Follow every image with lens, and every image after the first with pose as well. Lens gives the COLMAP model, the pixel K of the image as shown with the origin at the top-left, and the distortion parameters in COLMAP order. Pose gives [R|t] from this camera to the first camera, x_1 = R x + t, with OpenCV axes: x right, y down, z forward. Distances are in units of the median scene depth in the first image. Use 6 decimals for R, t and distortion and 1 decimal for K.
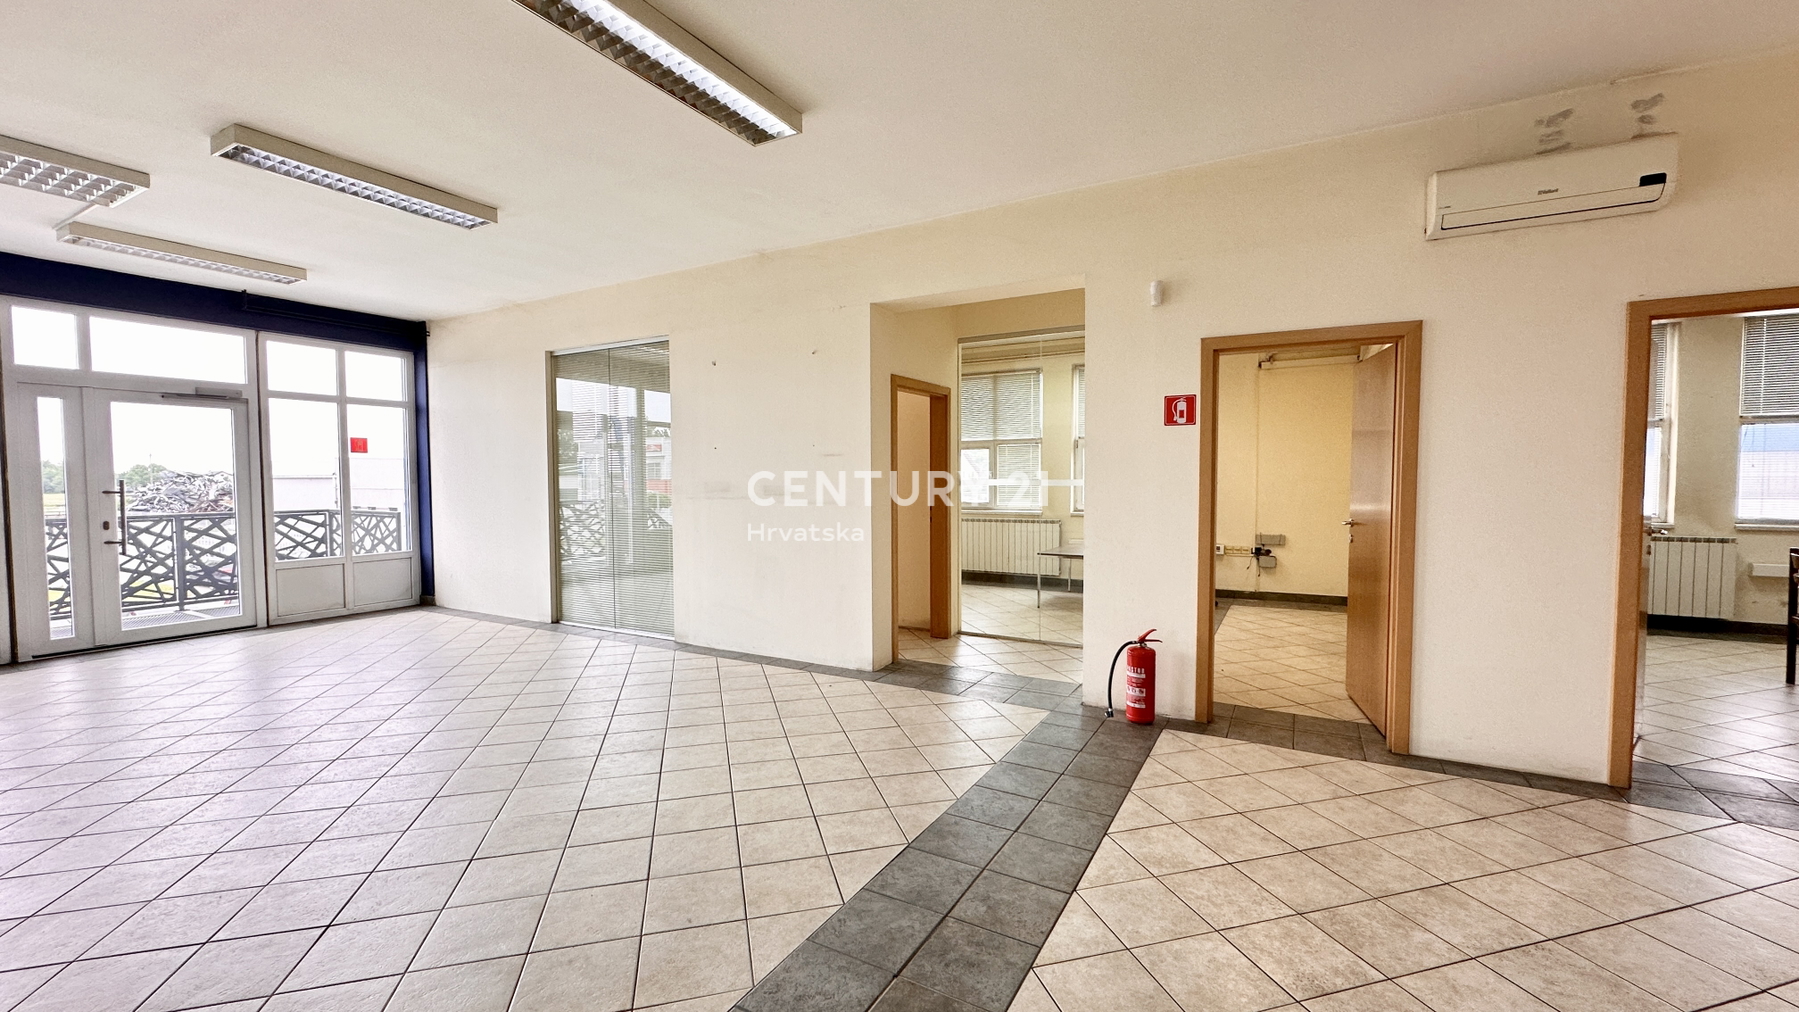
lens RADIAL K [[706.7, 0, 896.9], [0, 706.7, 504.1], [0, 0, 1]] dist [-0.006671, 0.000517]
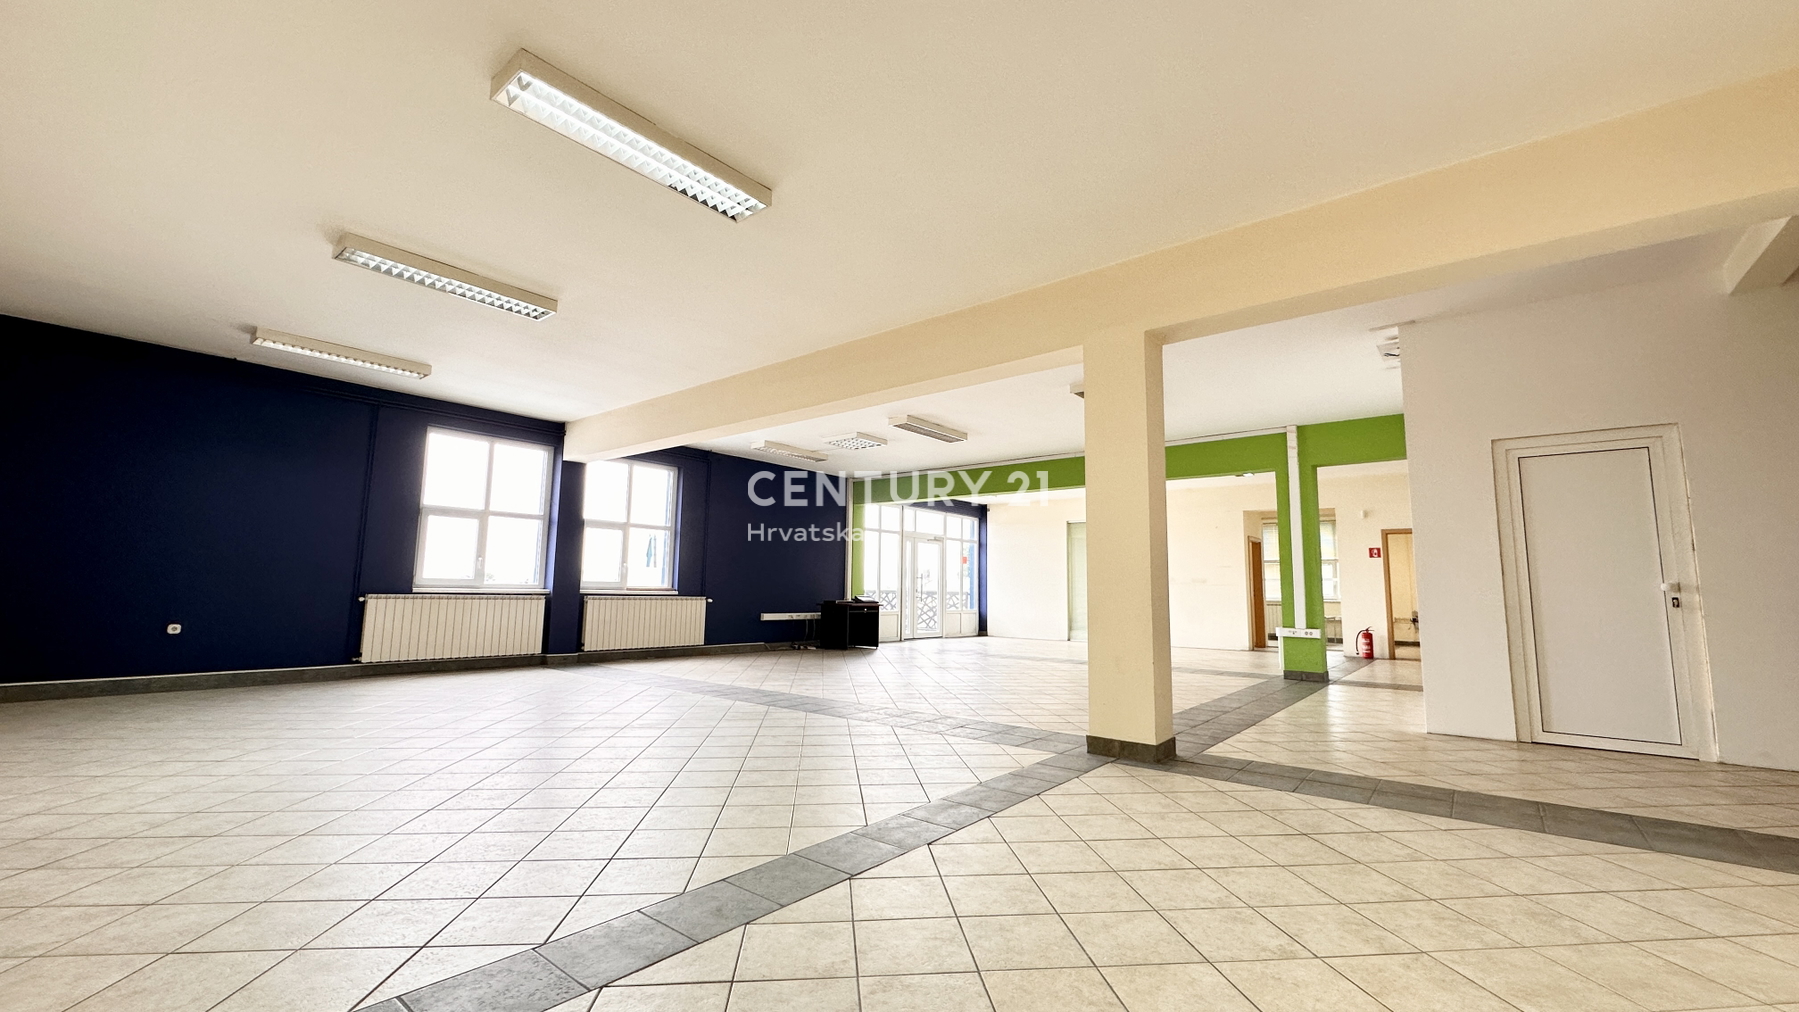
lens RADIAL K [[706.7, 0, 896.9], [0, 706.7, 504.1], [0, 0, 1]] dist [-0.006671, 0.000517]
pose [[0.983391, -0.003694, -0.181461, -0.656968], [-0.024898, 0.987595, -0.155035, 0.111141], [0.179782, 0.156978, 0.971101, -1.439201]]
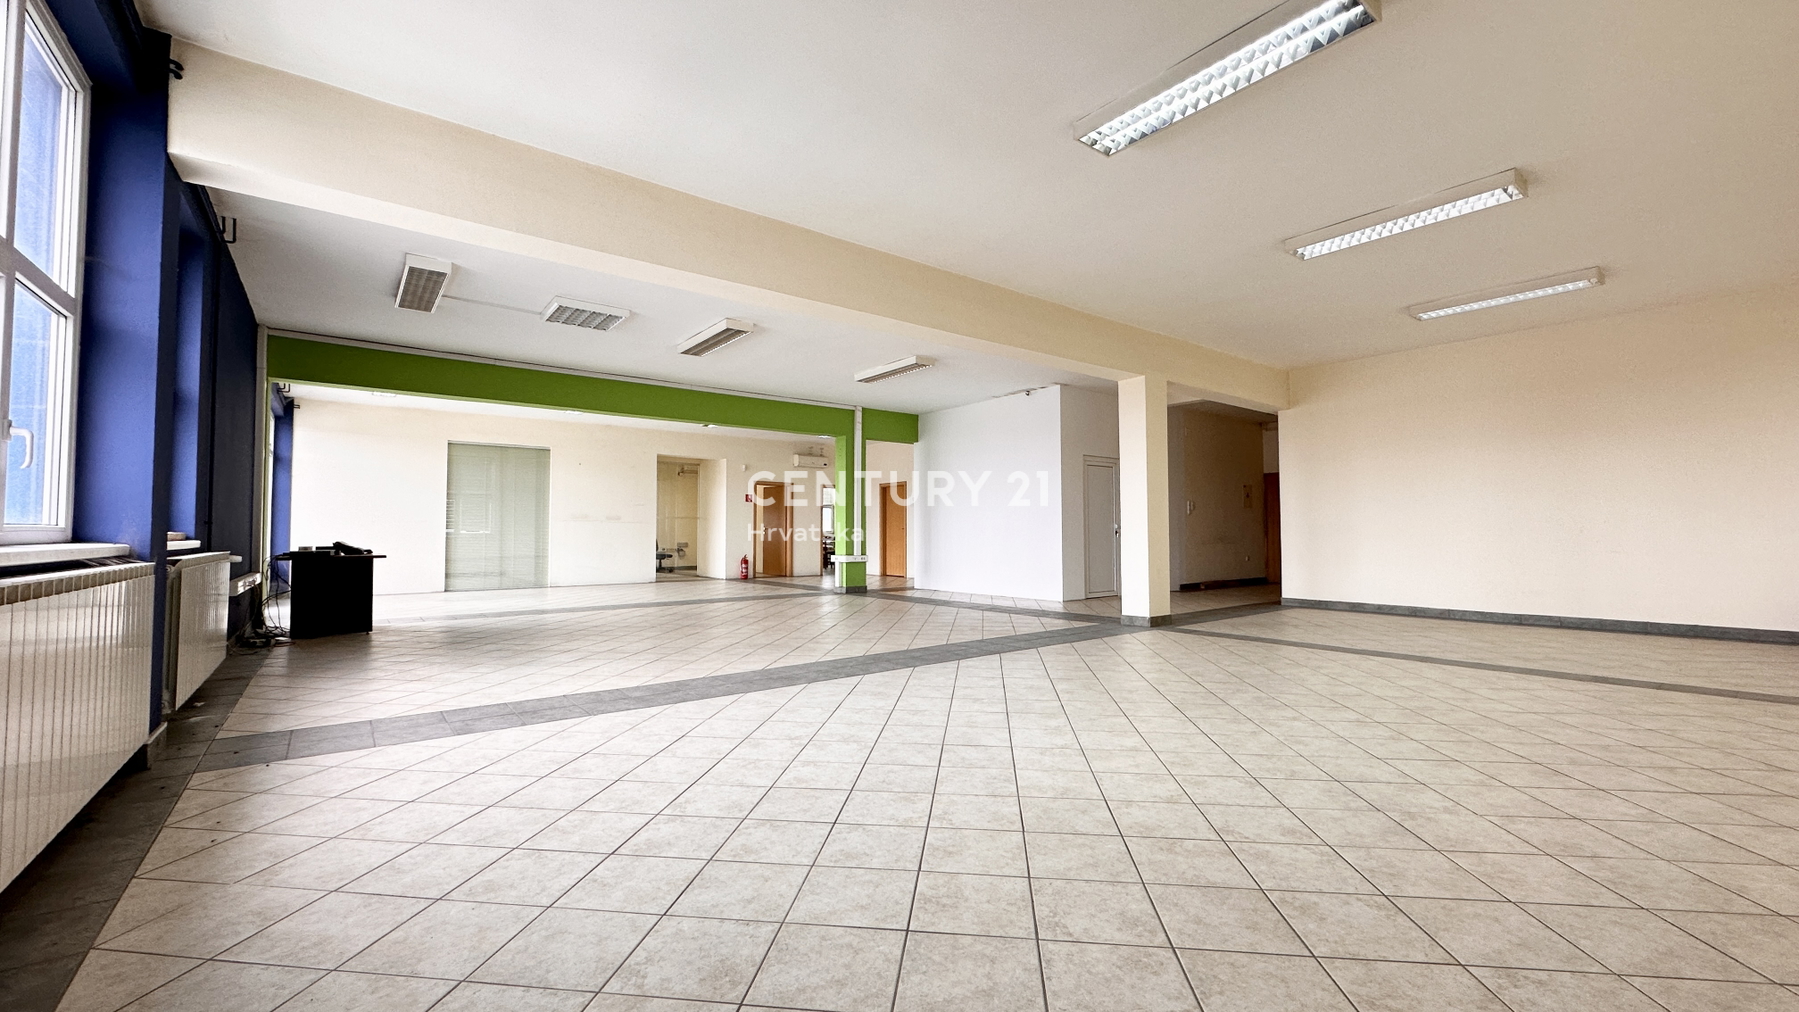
lens RADIAL K [[714.3, 0, 895.1], [0, 714.3, 506.6], [0, 0, 1]] dist [-0.000271, 0.021901]
pose [[0.400028, 0.038075, 0.915712, -1.808250], [0.031606, 0.997969, -0.055302, 0.099421], [-0.915958, 0.051064, 0.398012, -0.821418]]
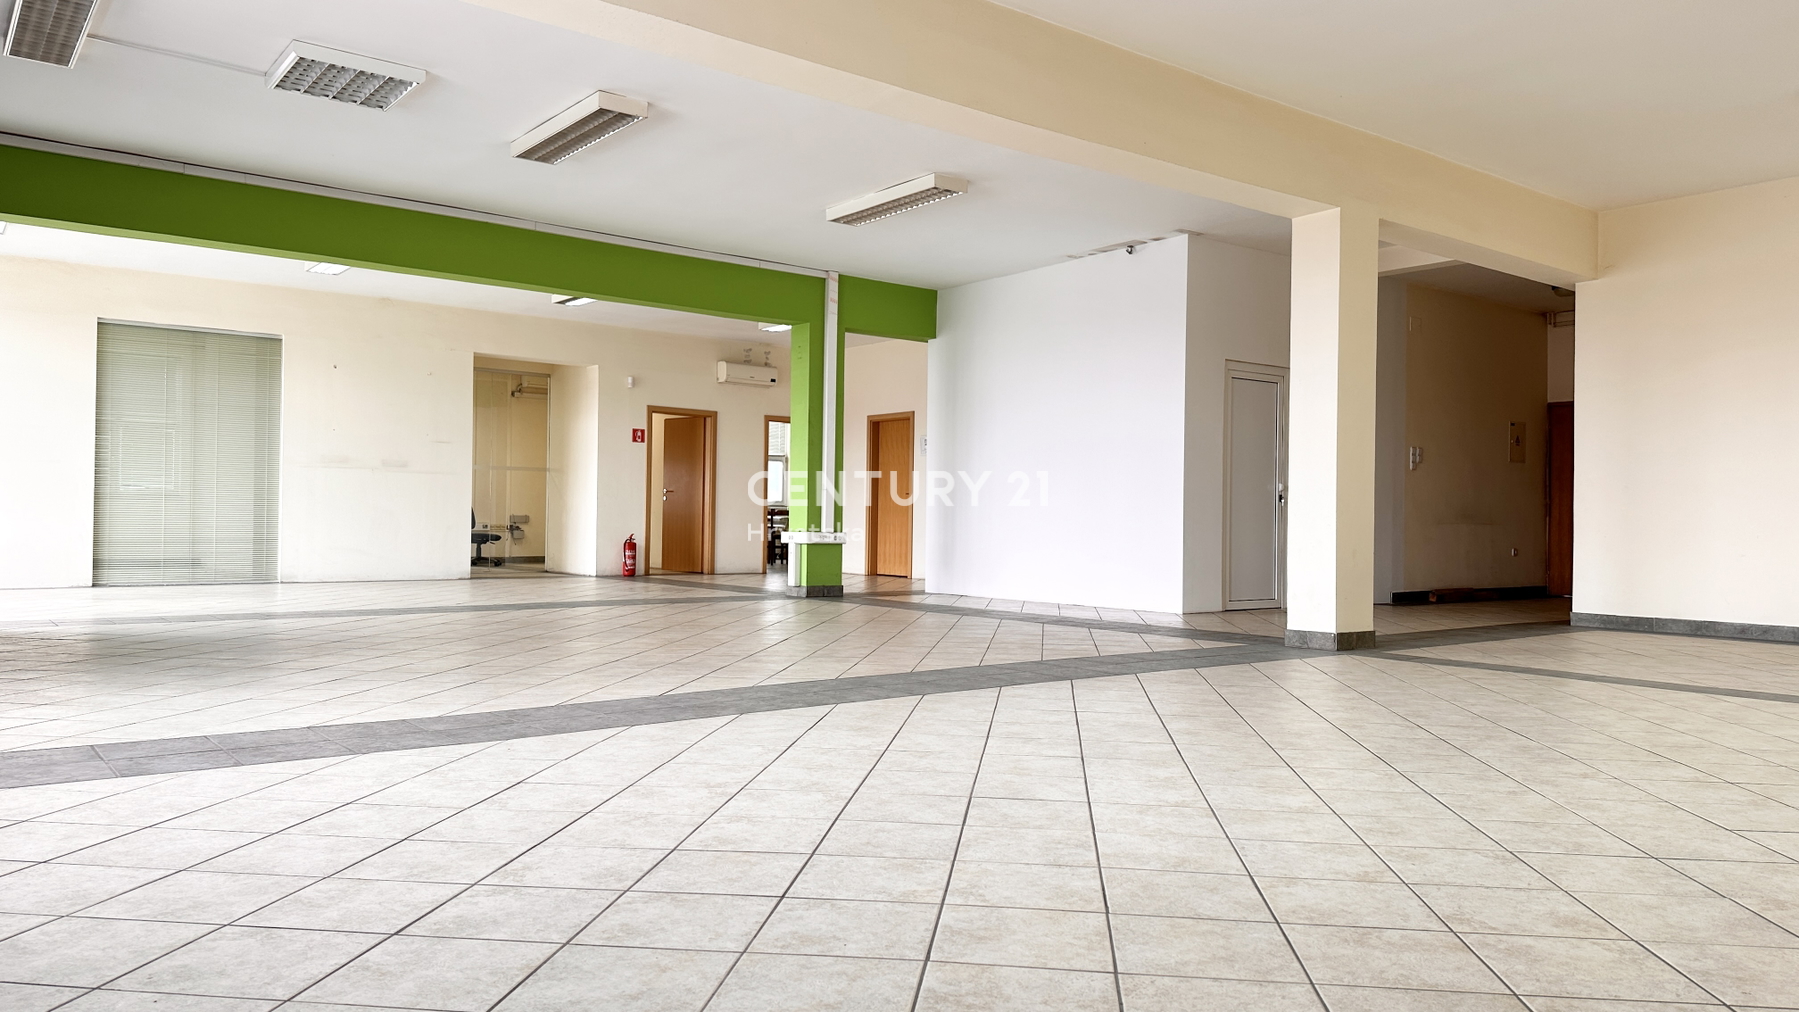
lens RADIAL K [[1248.8, 0, 899.5], [0, 1248.8, 506.0], [0, 0, 1]] dist [0.073222, -0.059811]
pose [[0.395181, 0.018554, 0.918416, -1.810749], [0.016021, 0.999505, -0.027086, 0.131041], [-0.918464, 0.025418, 0.394688, -0.821527]]
